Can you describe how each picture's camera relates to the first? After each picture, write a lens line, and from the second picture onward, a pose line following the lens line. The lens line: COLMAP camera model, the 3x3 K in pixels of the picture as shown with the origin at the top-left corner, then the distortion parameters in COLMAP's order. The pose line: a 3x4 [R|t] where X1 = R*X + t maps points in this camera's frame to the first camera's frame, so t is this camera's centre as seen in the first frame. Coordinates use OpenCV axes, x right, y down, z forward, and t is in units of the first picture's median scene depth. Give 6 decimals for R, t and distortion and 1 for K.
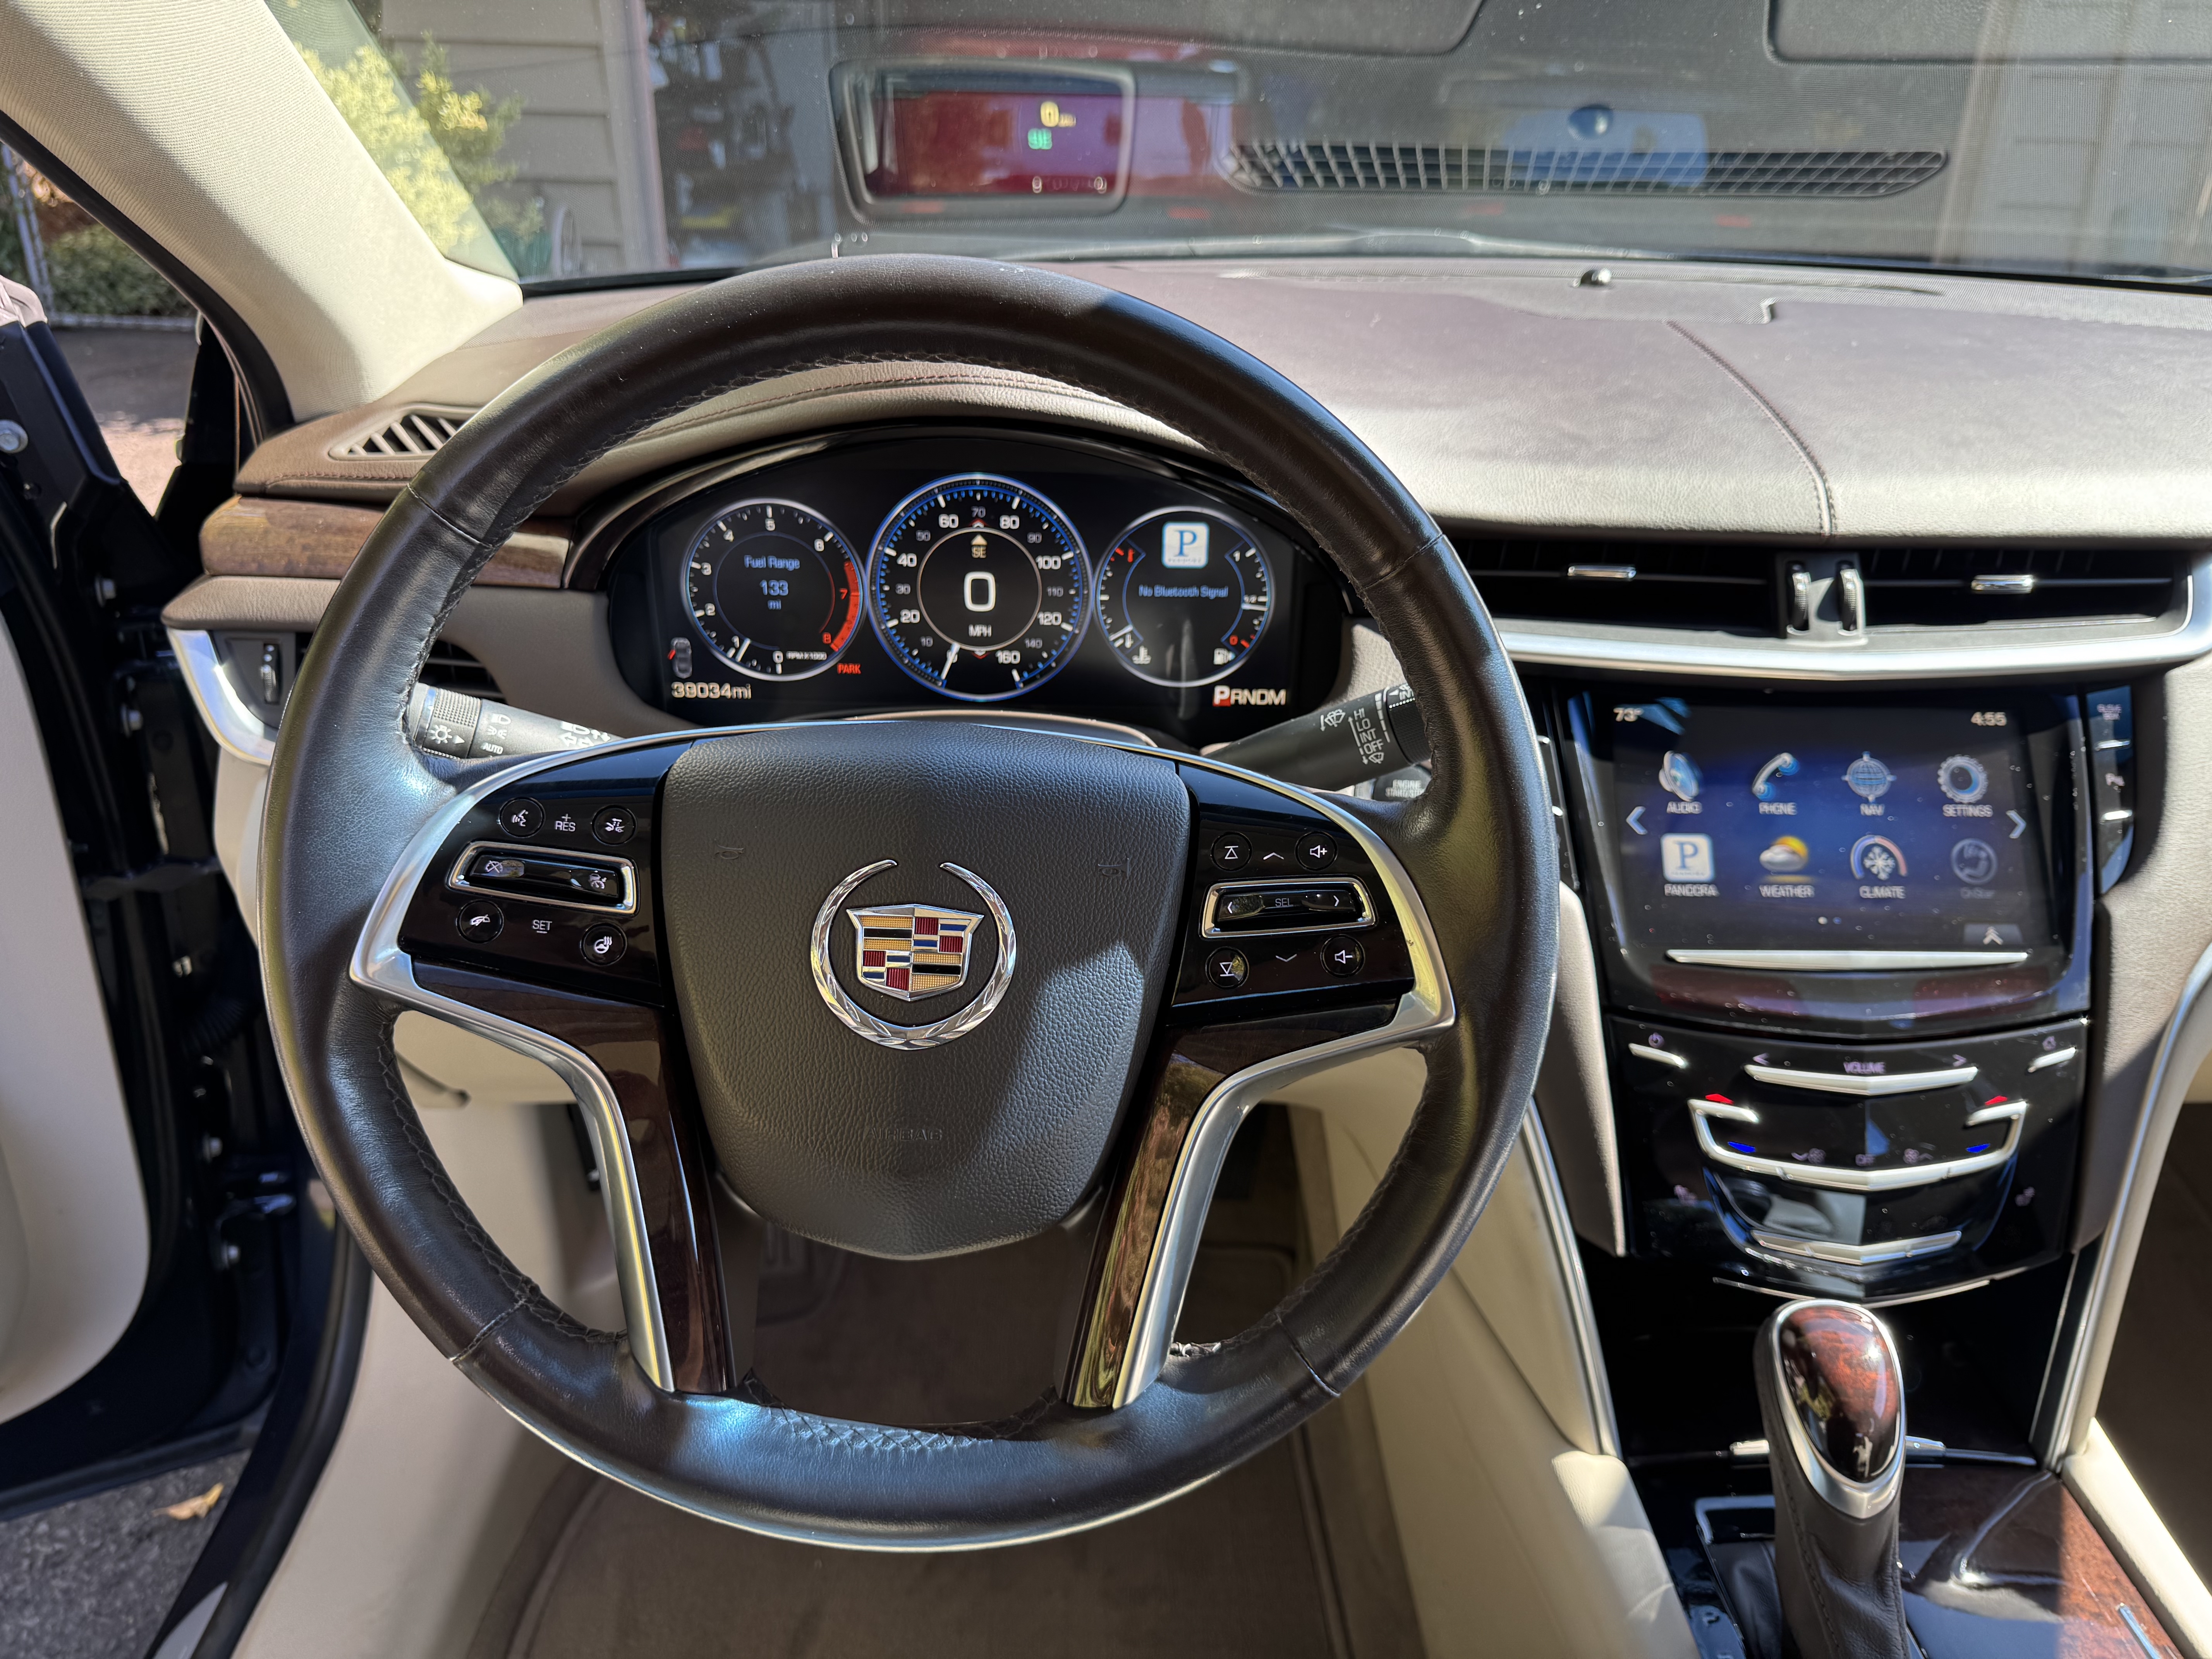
lens RADIAL K [[1550.2, 0, 1107.7], [0, 1550.2, 811.1], [0, 0, 1]] dist [0.079349, -0.122926]
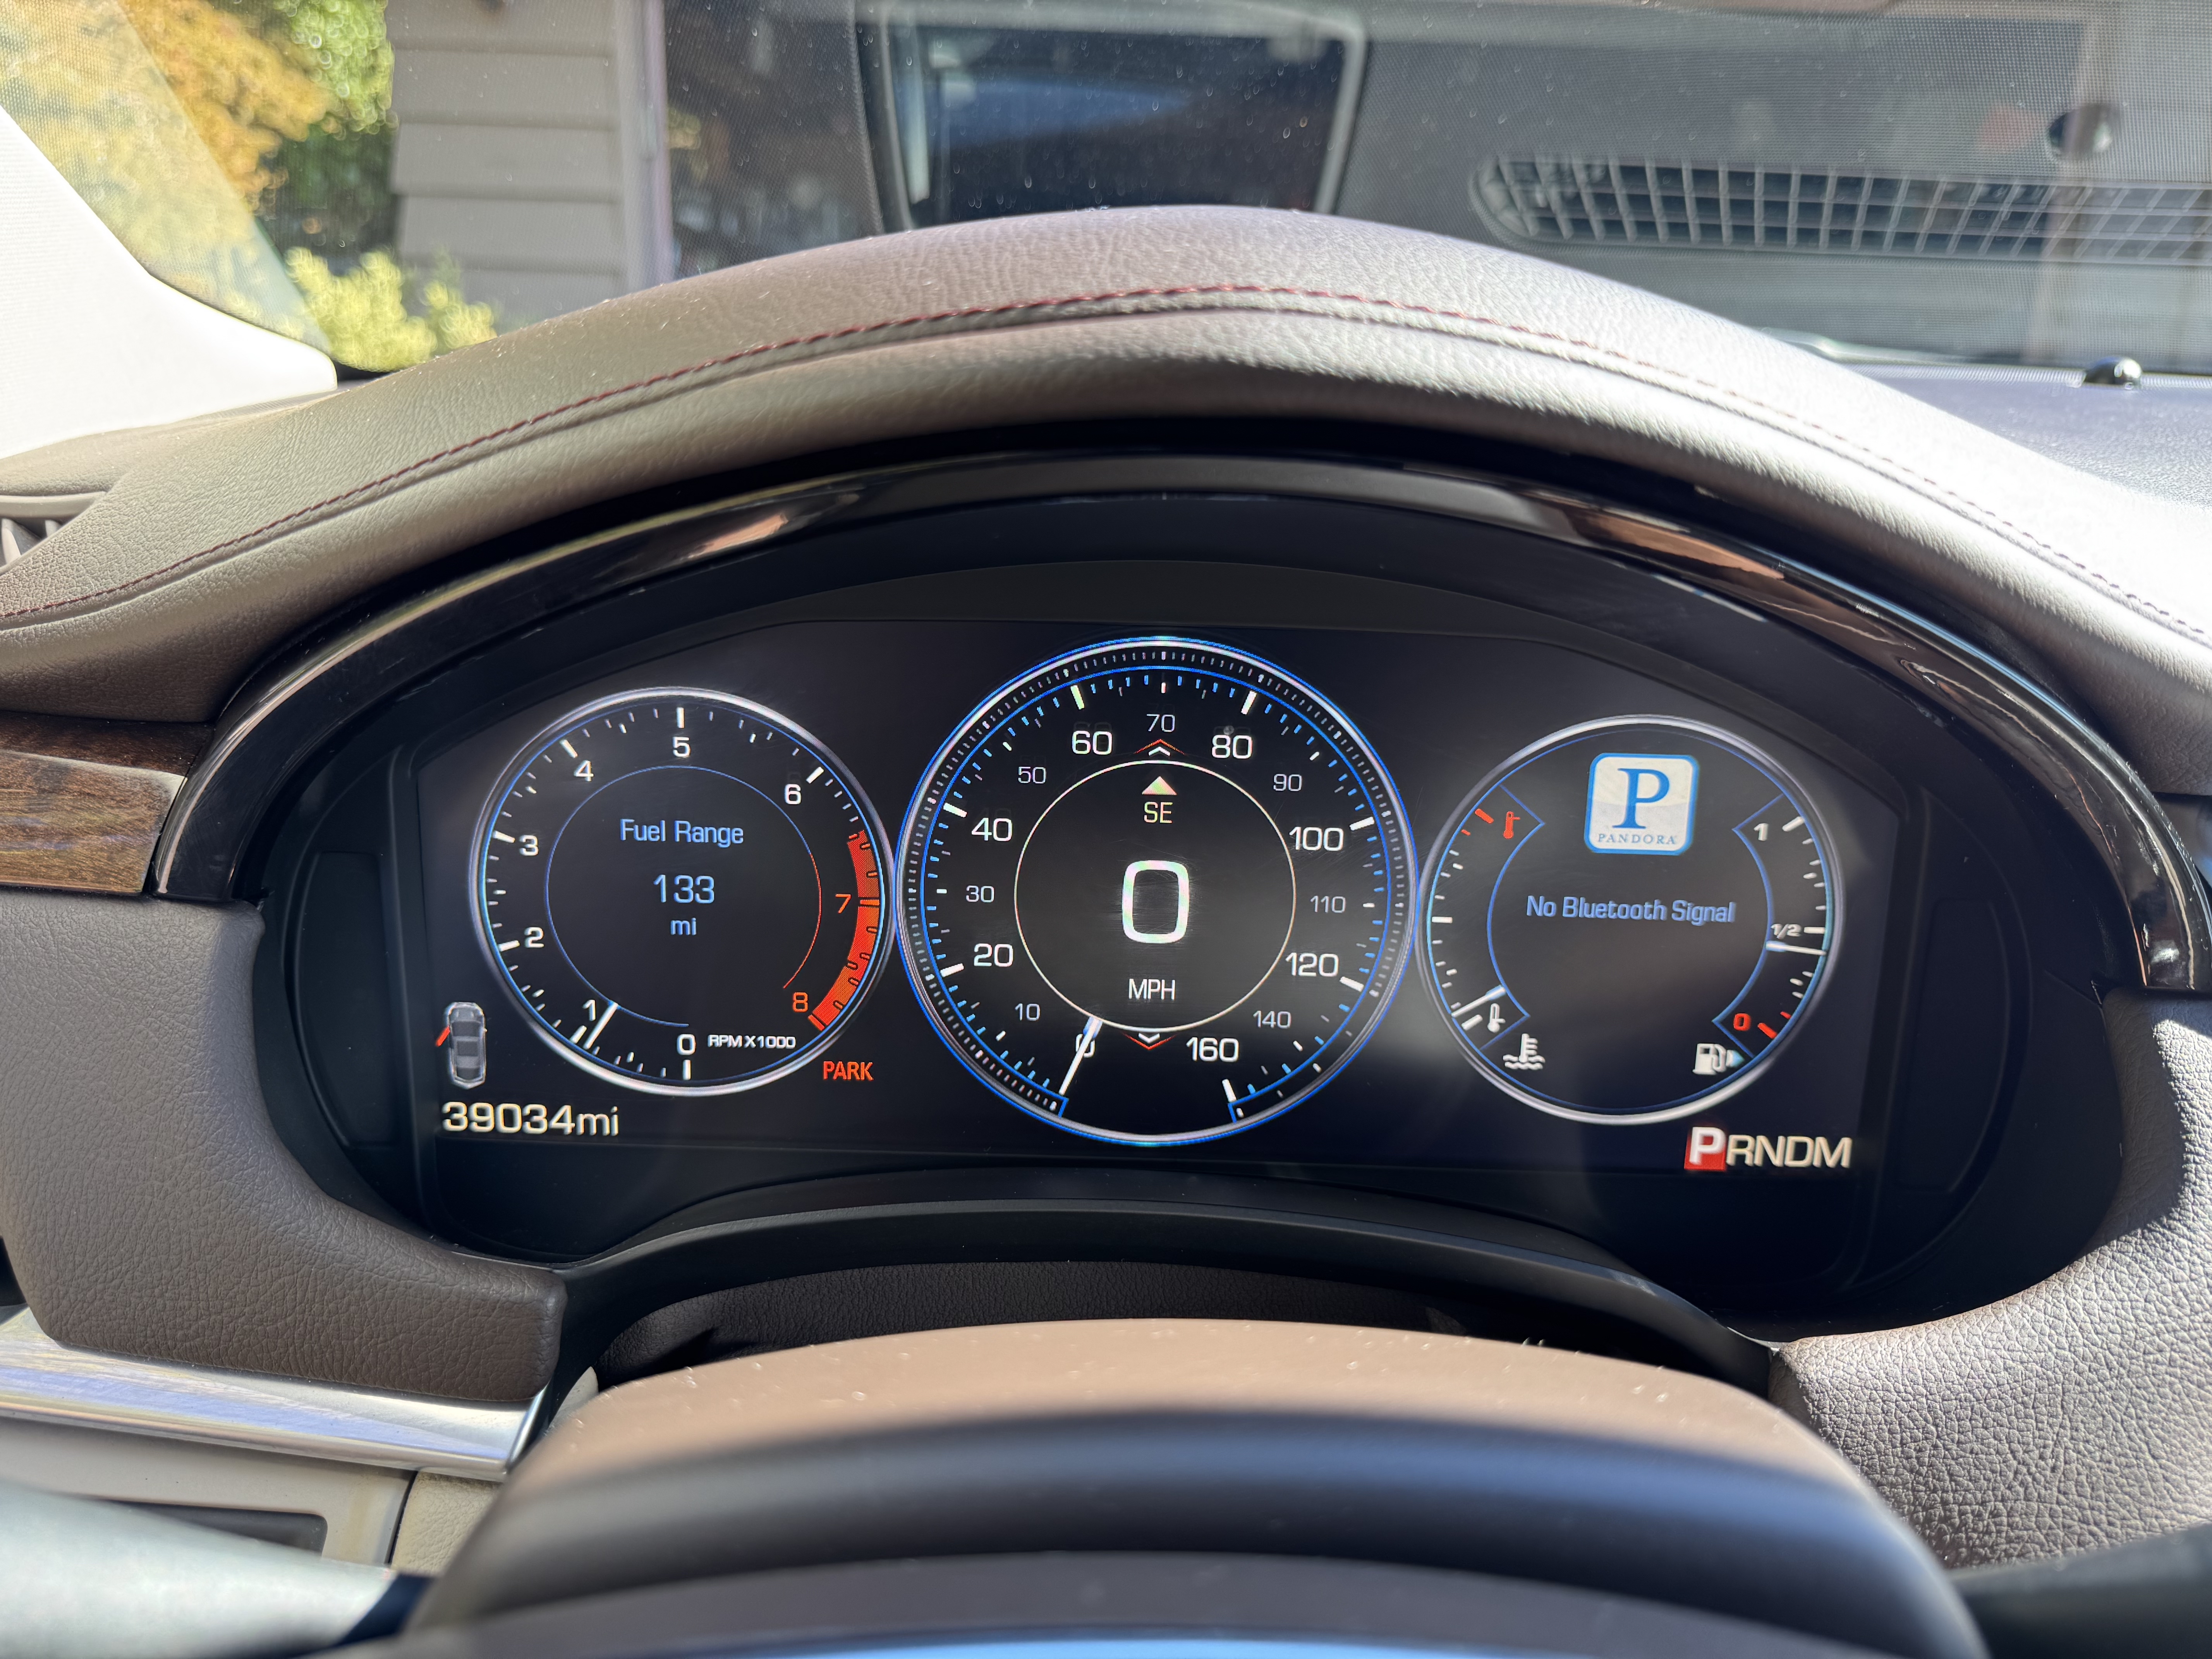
lens RADIAL K [[1550.2, 0, 1107.7], [0, 1550.2, 811.1], [0, 0, 1]] dist [0.079349, -0.122926]
pose [[0.999884, 0.013883, -0.006211, -0.094927], [-0.014641, 0.989194, -0.145877, -0.104533], [0.004118, 0.145951, 0.989283, 0.575615]]
